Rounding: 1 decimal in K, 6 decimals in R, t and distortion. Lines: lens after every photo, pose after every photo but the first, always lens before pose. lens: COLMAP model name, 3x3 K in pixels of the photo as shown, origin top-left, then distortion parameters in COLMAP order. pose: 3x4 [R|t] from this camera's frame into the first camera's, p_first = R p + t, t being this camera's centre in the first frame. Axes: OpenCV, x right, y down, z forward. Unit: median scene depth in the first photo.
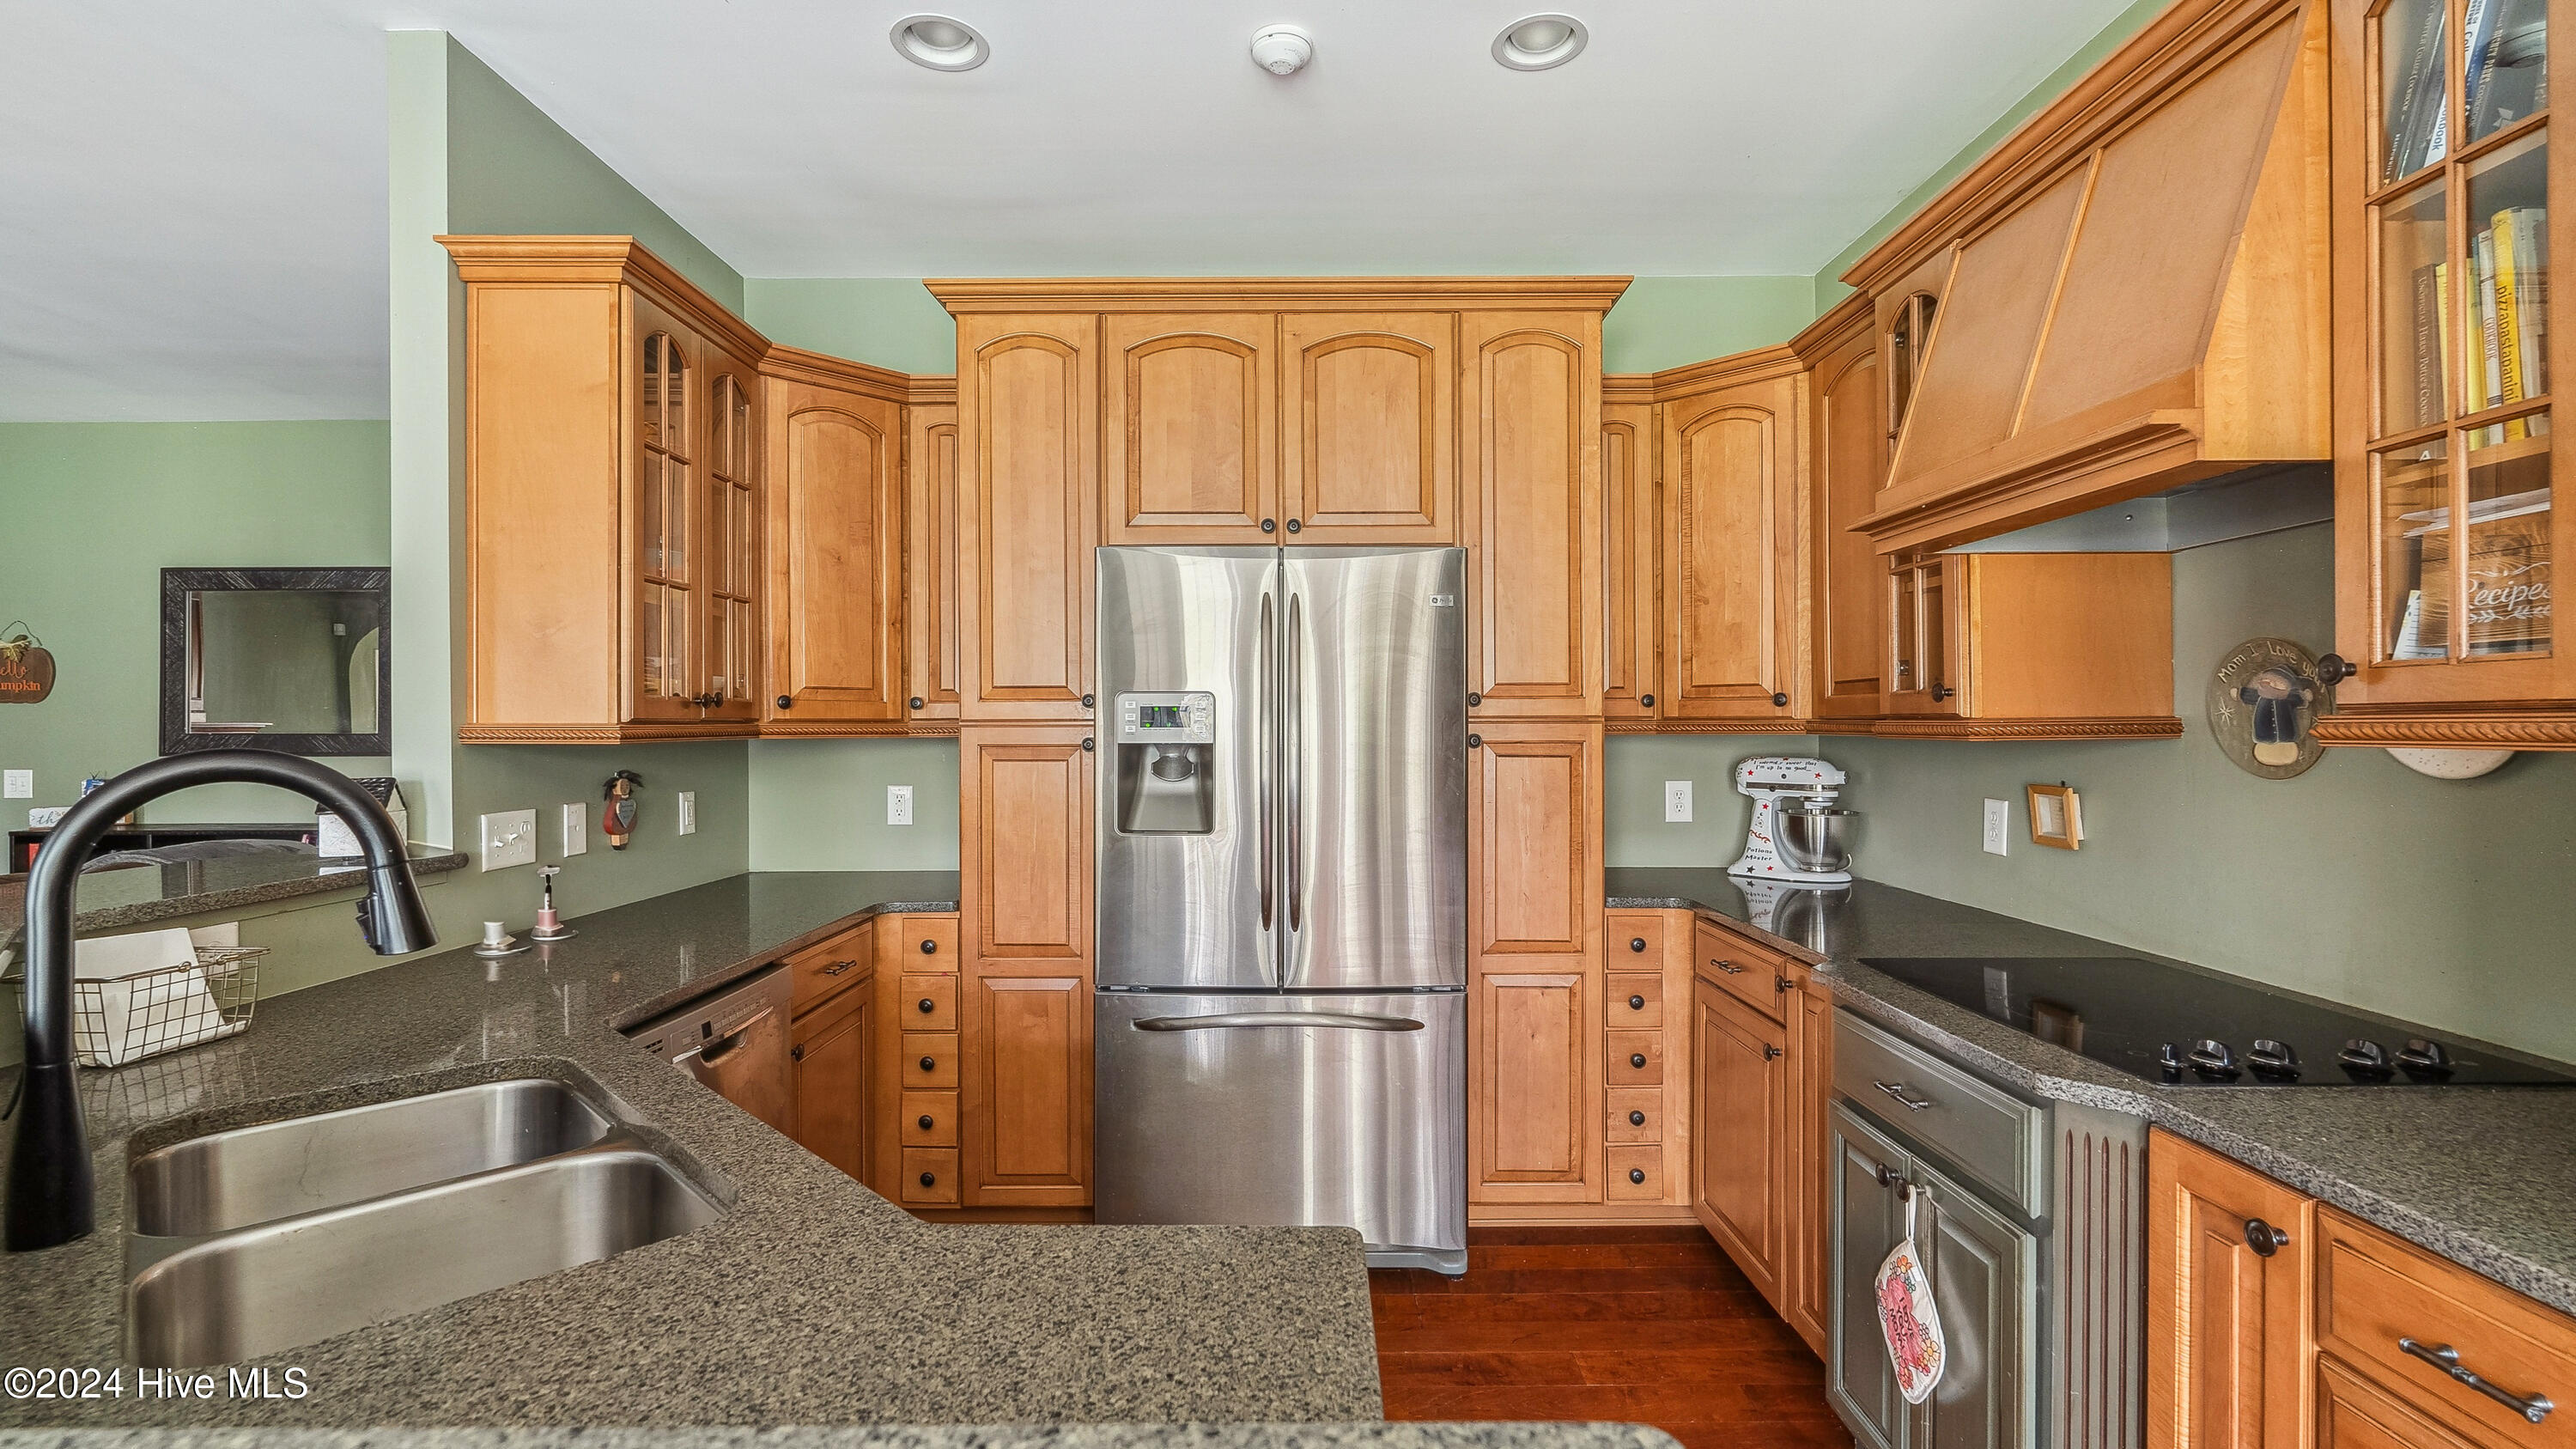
lens RADIAL K [[1142.6, 0, 1288.0], [0, 1142.6, 724.5], [0, 0, 1]] dist [-0.003084, 0.000199]
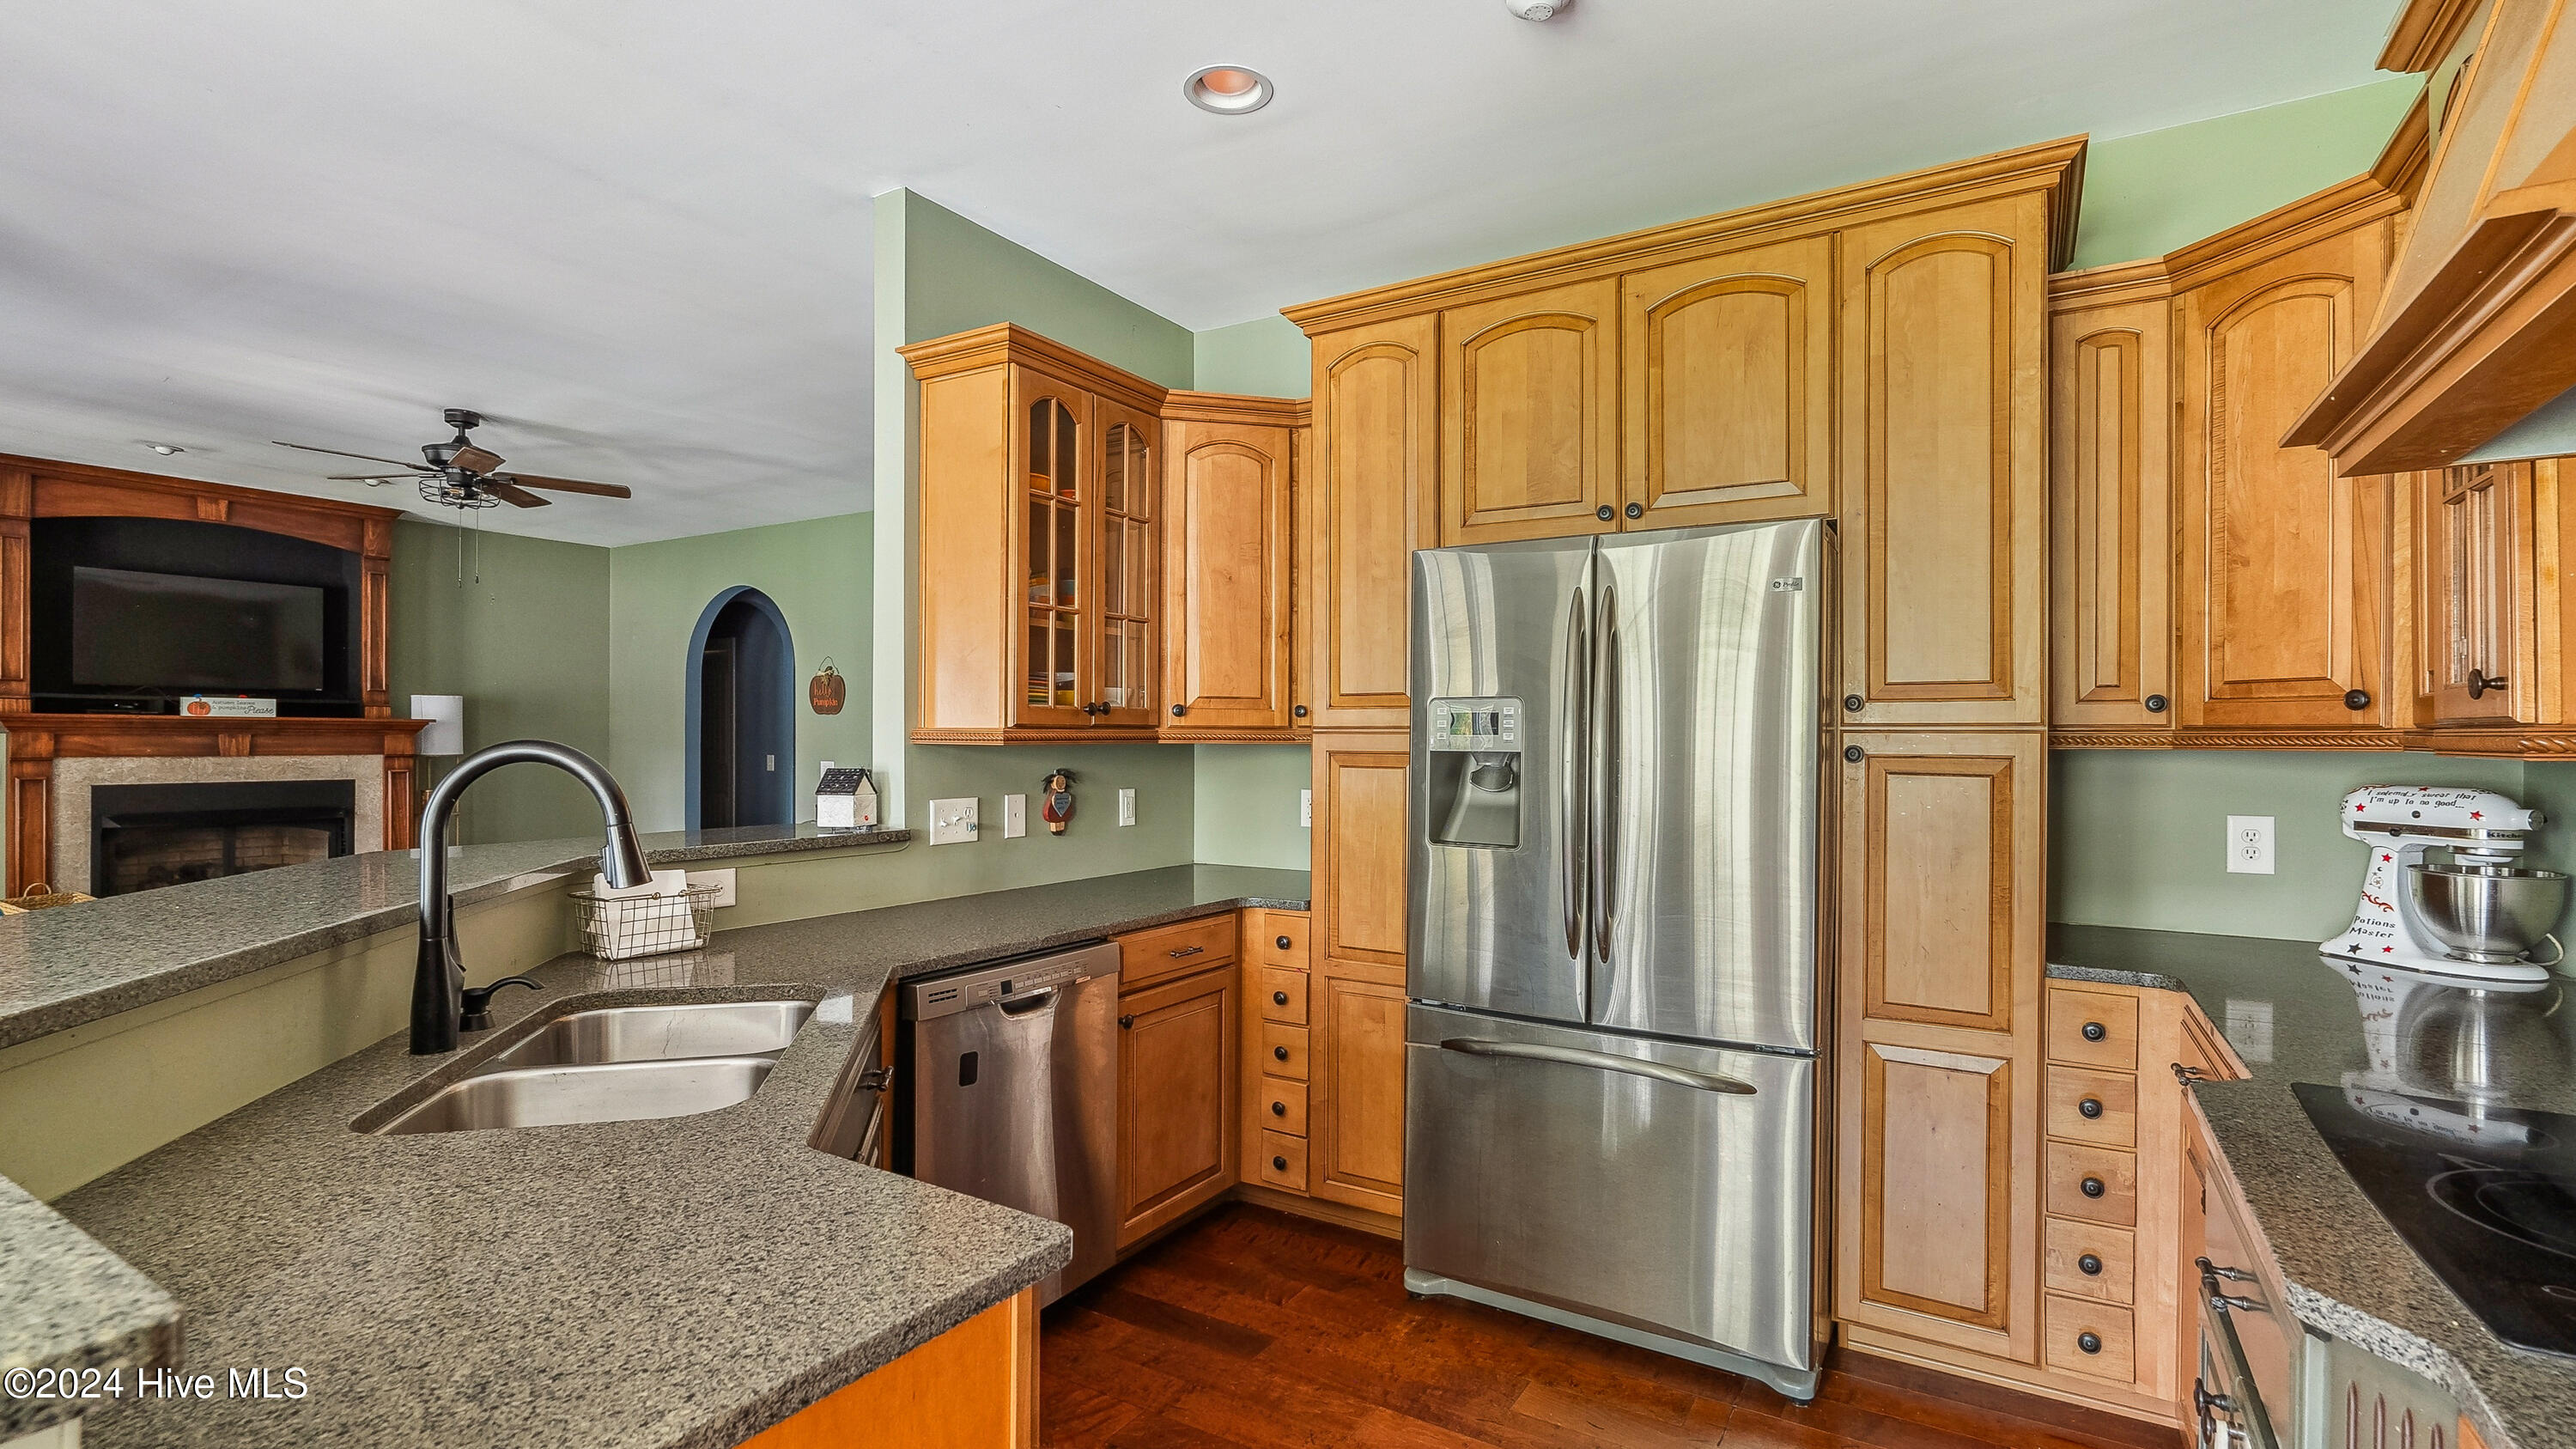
lens RADIAL K [[1177.7, 0, 1287.4], [0, 1177.7, 734.9], [0, 0, 1]] dist [-0.002472, 0.000560]
pose [[0.856336, 0.005993, -0.516384, 0.247307], [-0.006674, 0.999978, 0.000537, 0.002862], [0.516376, 0.002986, 0.856357, 0.071921]]
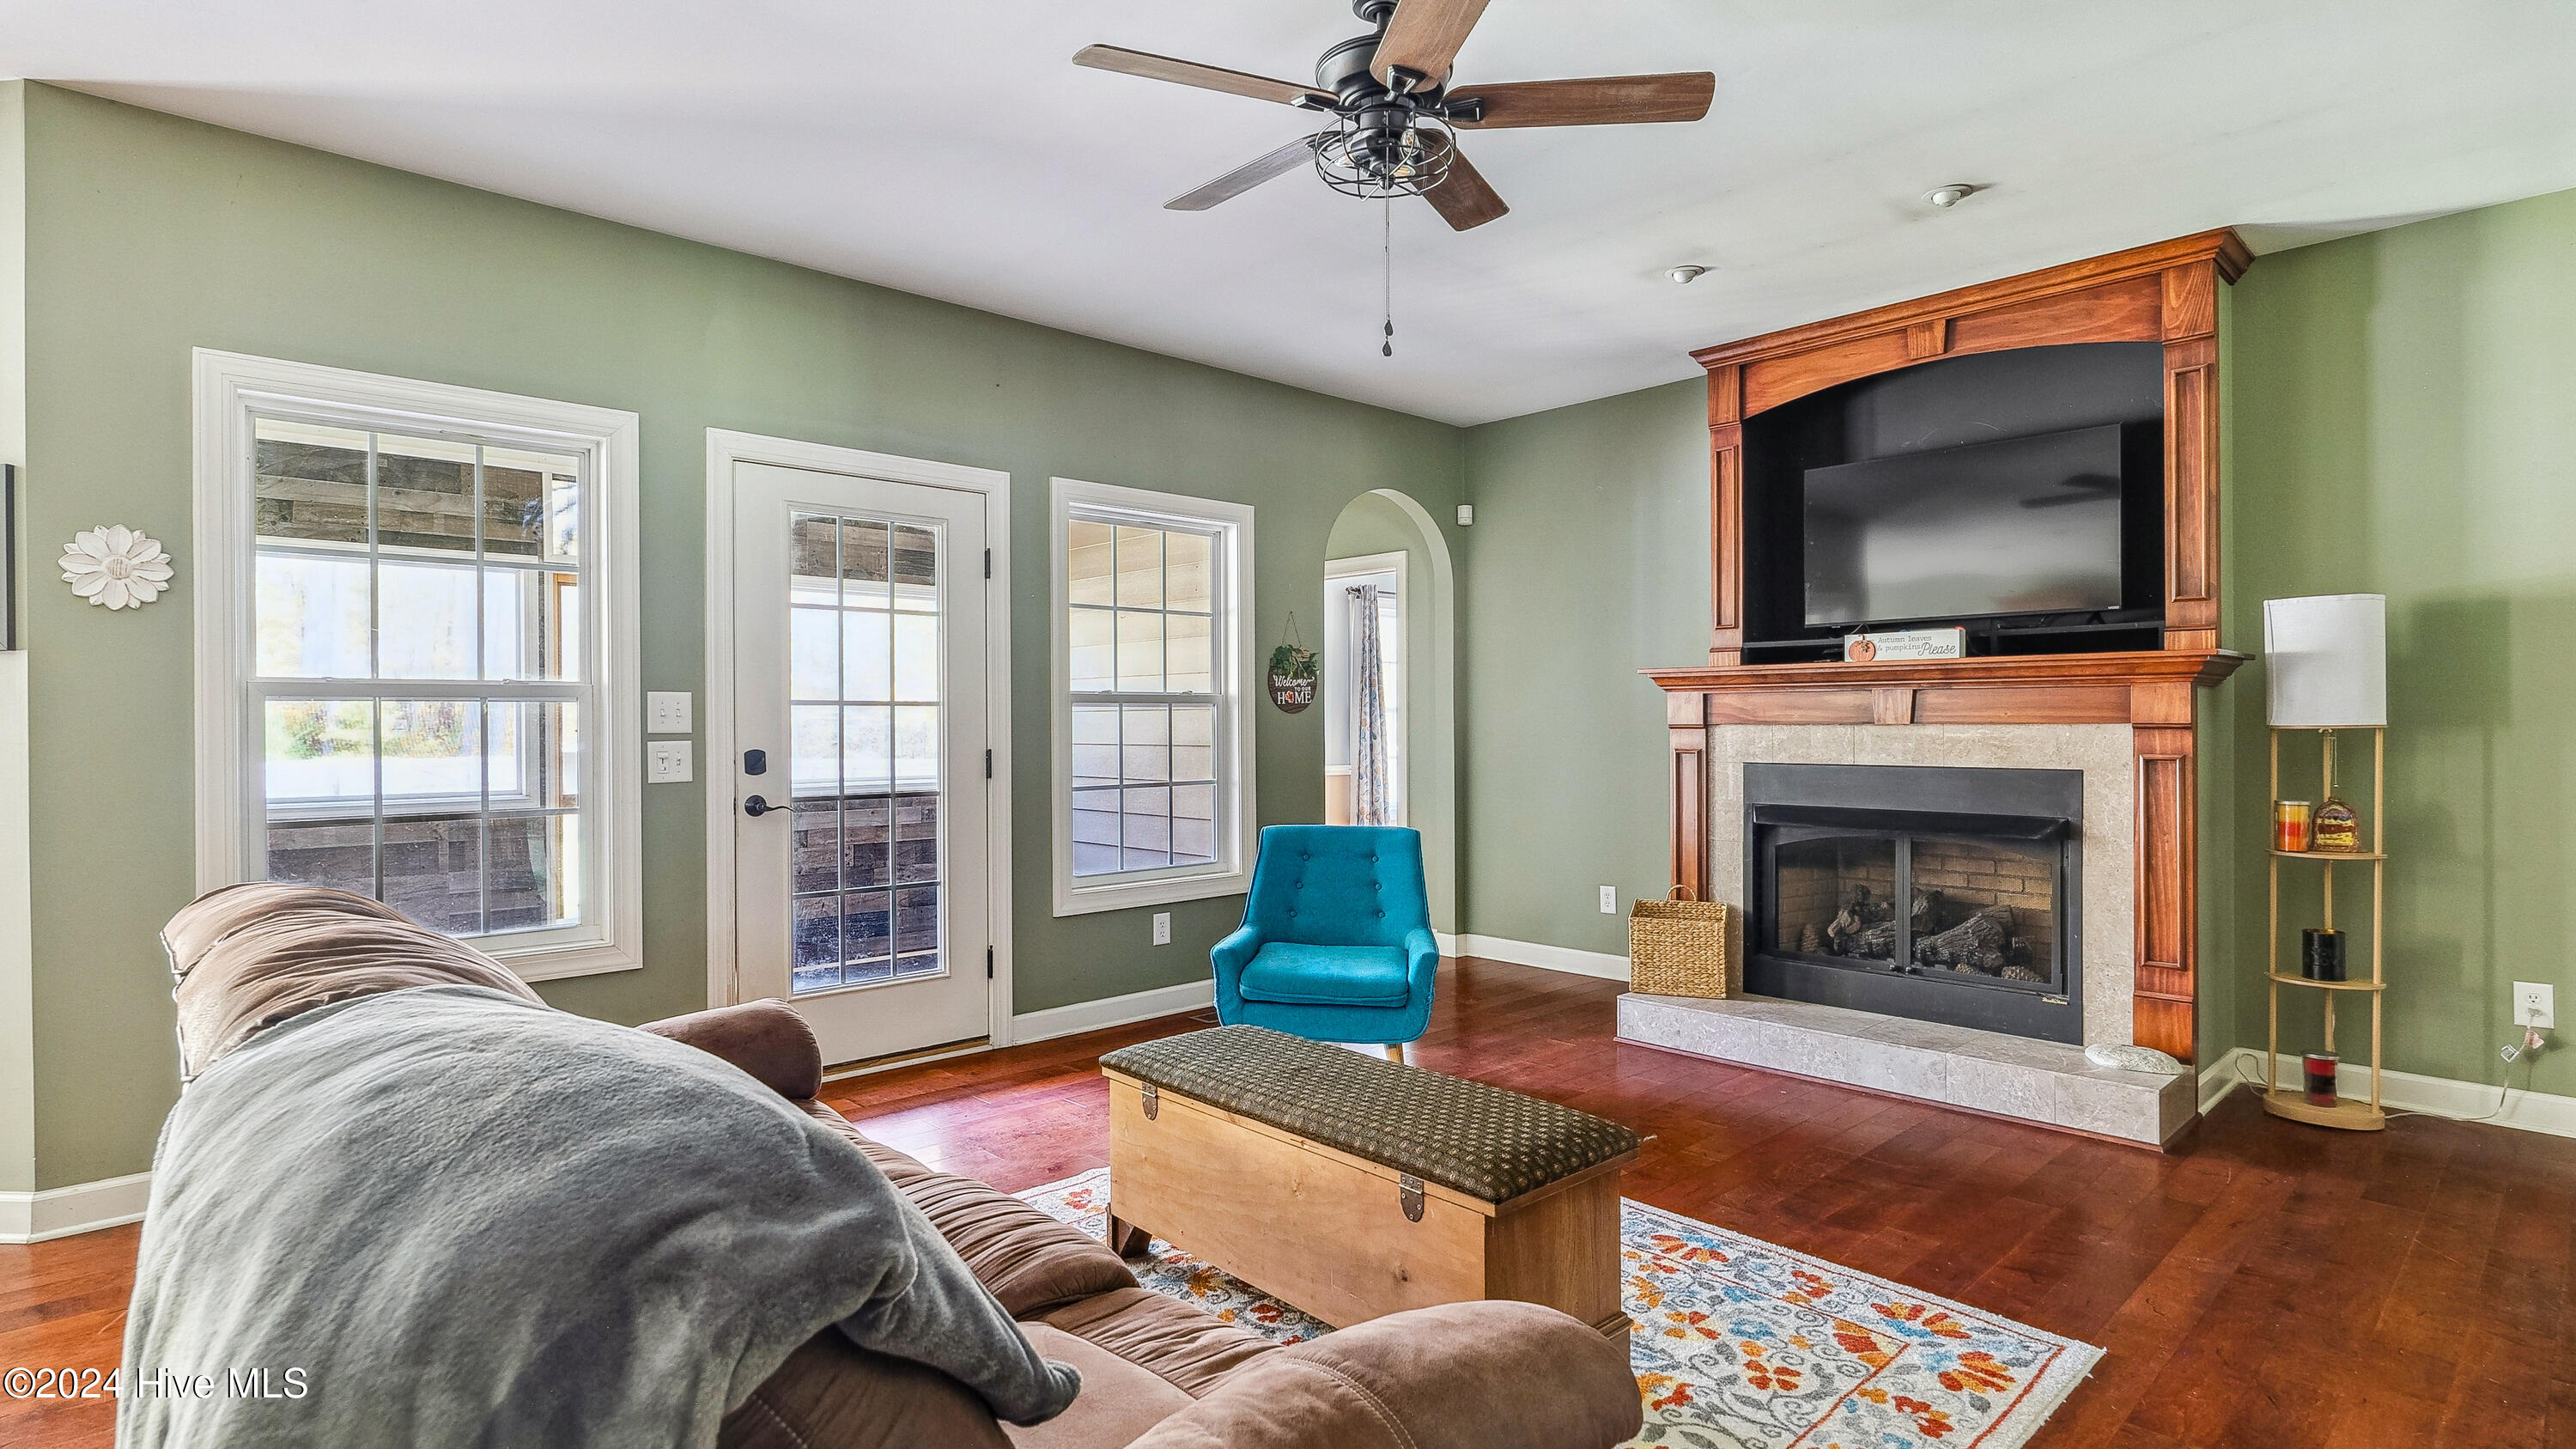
lens RADIAL K [[1286.2, 0, 1288.0], [0, 1286.2, 724.5], [0, 0, 1]] dist [0.003557, 0.000460]
pose [[-0.718627, 0.003723, -0.695385, -1.095962], [0.004650, 0.999989, 0.000548, 0.056004], [0.695380, -0.002839, -0.718637, 1.615949]]
